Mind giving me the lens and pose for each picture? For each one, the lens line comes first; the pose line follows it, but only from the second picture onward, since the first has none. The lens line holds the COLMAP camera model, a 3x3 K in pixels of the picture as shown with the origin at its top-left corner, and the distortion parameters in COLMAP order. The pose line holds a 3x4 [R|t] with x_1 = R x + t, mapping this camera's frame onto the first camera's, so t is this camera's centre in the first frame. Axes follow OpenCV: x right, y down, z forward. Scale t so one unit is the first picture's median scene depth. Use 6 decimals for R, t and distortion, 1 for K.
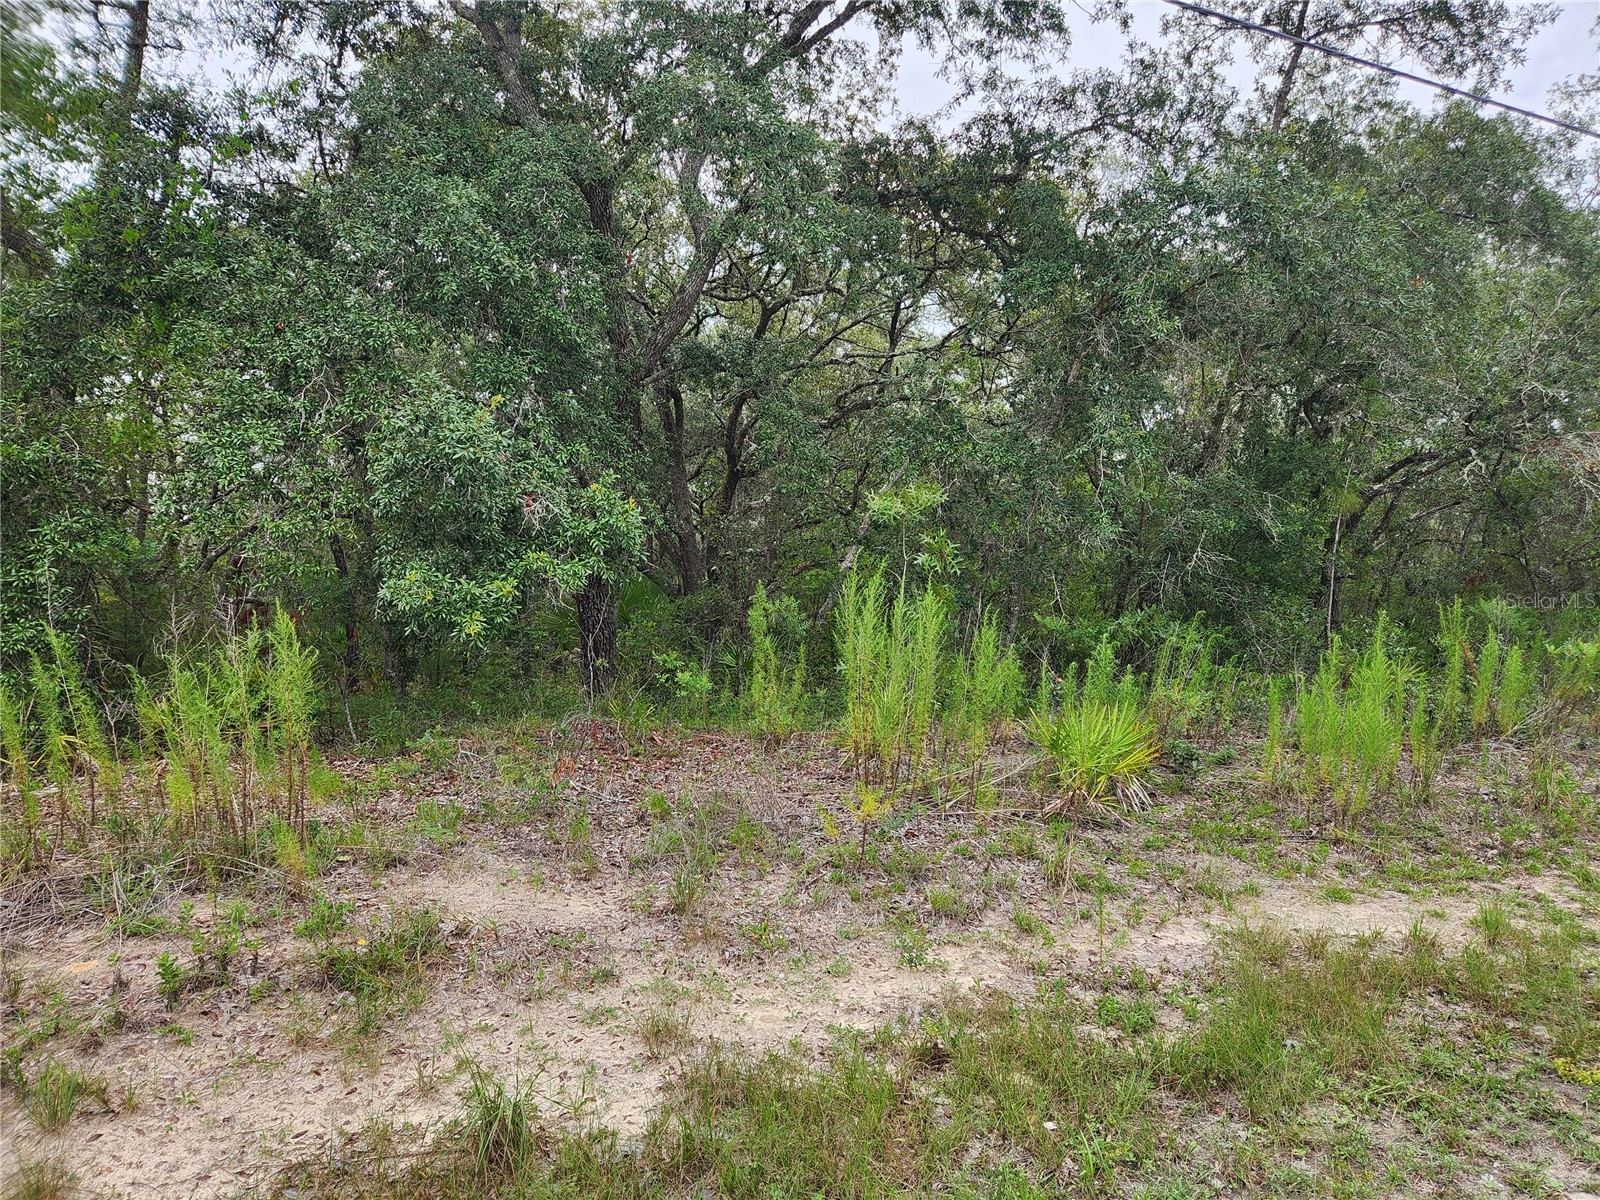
lens RADIAL K [[1036.0, 0, 803.1], [0, 1036.0, 627.5], [0, 0, 1]] dist [0.064321, -0.053679]
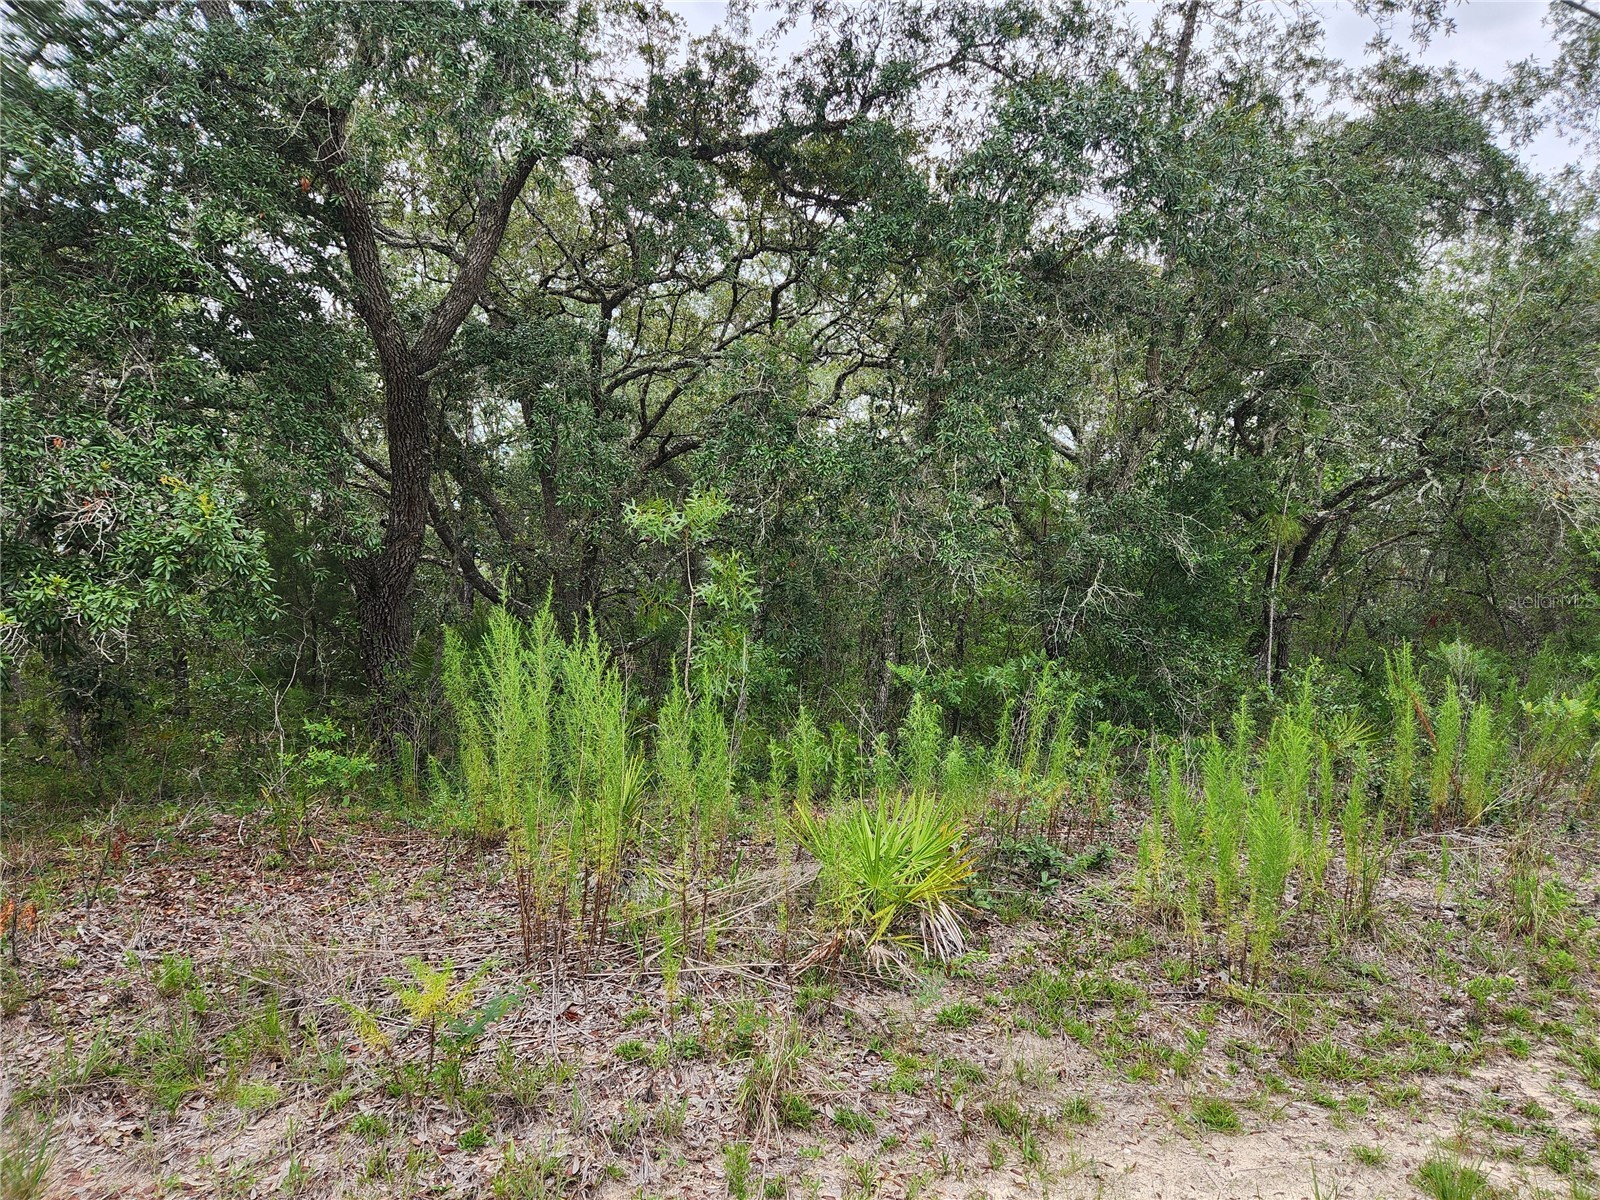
lens RADIAL K [[1011.9, 0, 834.7], [0, 1011.9, 618.9], [0, 0, 1]] dist [0.070083, -0.052577]
pose [[0.999543, -0.002636, 0.030110, 0.167712], [0.004131, 0.998755, -0.049718, -0.008300], [-0.029941, 0.049820, 0.998309, 0.240785]]
